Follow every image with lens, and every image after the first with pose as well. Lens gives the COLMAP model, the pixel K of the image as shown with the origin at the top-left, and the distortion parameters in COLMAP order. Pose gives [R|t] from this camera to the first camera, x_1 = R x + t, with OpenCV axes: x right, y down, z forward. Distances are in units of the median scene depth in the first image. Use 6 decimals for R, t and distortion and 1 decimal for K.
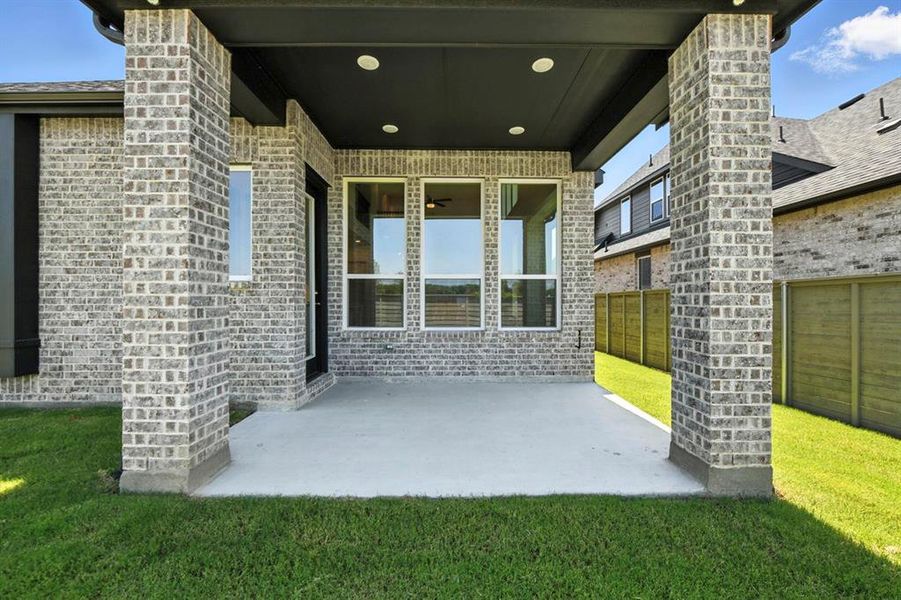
lens RADIAL K [[360.0, 0, 455.3], [0, 360.0, 299.2], [0, 0, 1]] dist [-0.010127, -0.000252]
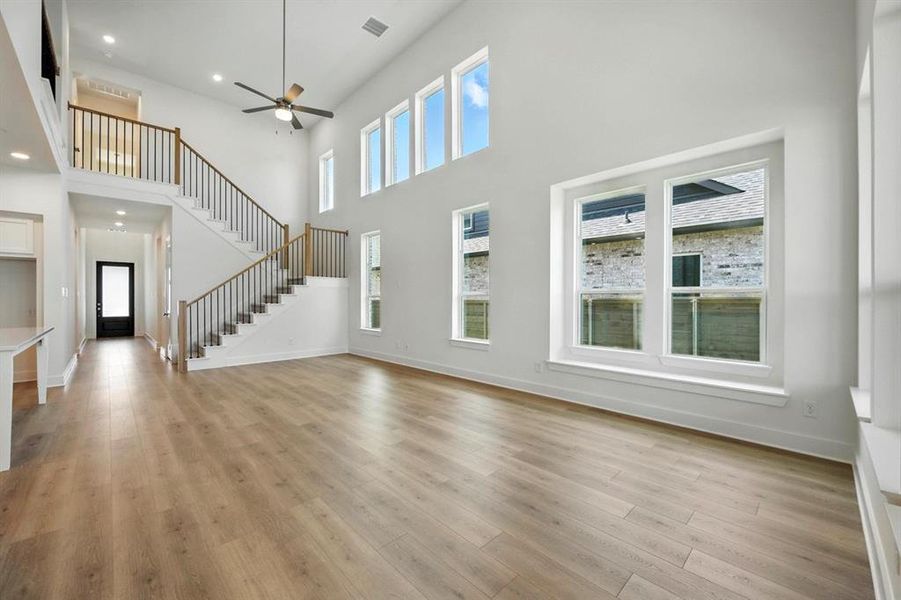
lens RADIAL K [[360.0, 0, 455.3], [0, 360.0, 299.2], [0, 0, 1]] dist [-0.010127, -0.000252]
pose [[0.728305, 0.005122, 0.685234, -0.421409], [-0.007123, 0.999975, 0.000097, -0.031322], [-0.685217, -0.004952, 0.728323, 0.932659]]
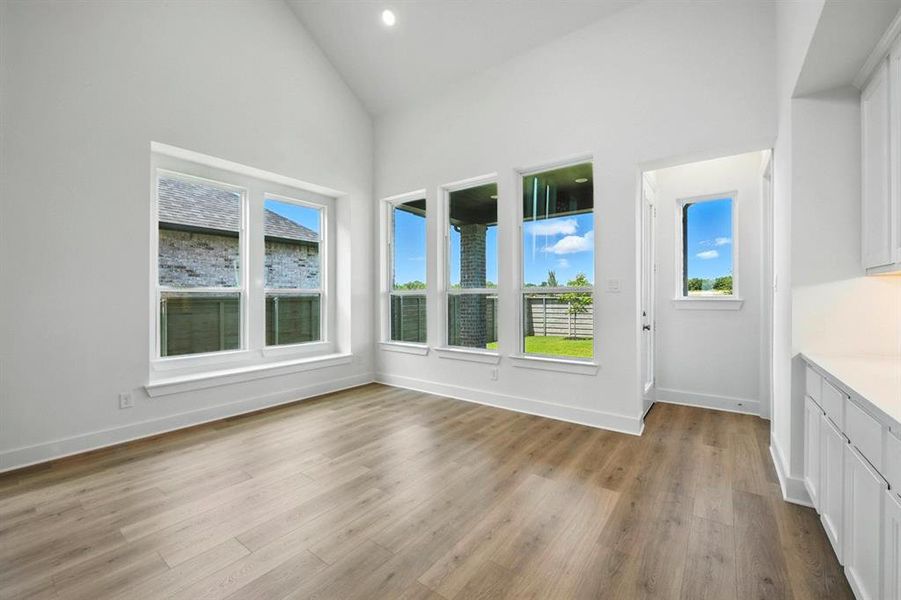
lens RADIAL K [[360.0, 0, 455.3], [0, 360.0, 299.2], [0, 0, 1]] dist [-0.010127, -0.000252]
pose [[-0.795216, 0.006265, 0.606294, -0.451197], [0.005724, 0.999980, -0.002826, -0.028072], [-0.606300, 0.001223, -0.795235, 1.520547]]
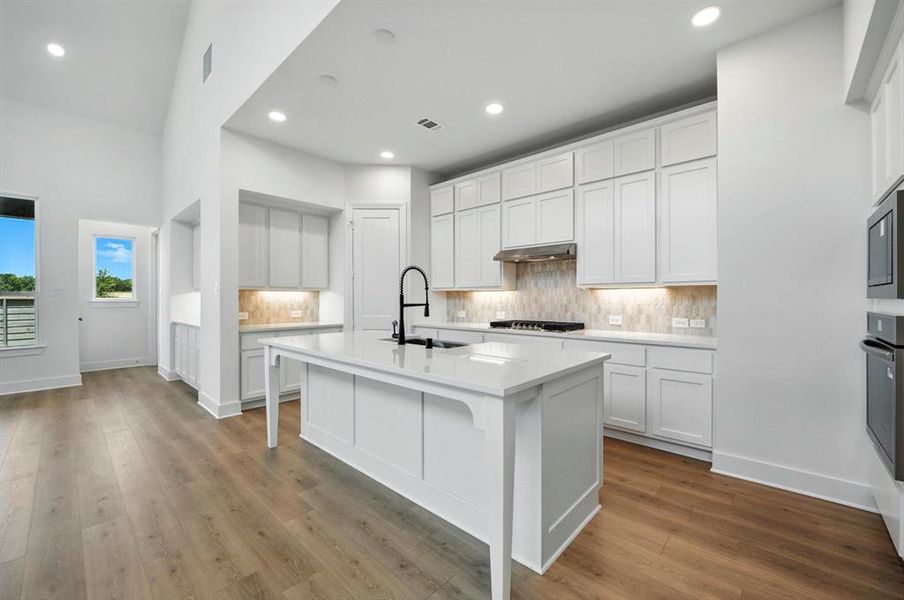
lens RADIAL K [[361.2, 0, 456.8], [0, 361.2, 299.2], [0, 0, 1]] dist [-0.010127, -0.000252]
pose [[-0.684036, 0.010880, -0.729367, -0.332160], [0.010061, 0.999934, 0.005481, -0.026739], [0.729379, -0.003588, -0.684100, 2.207049]]
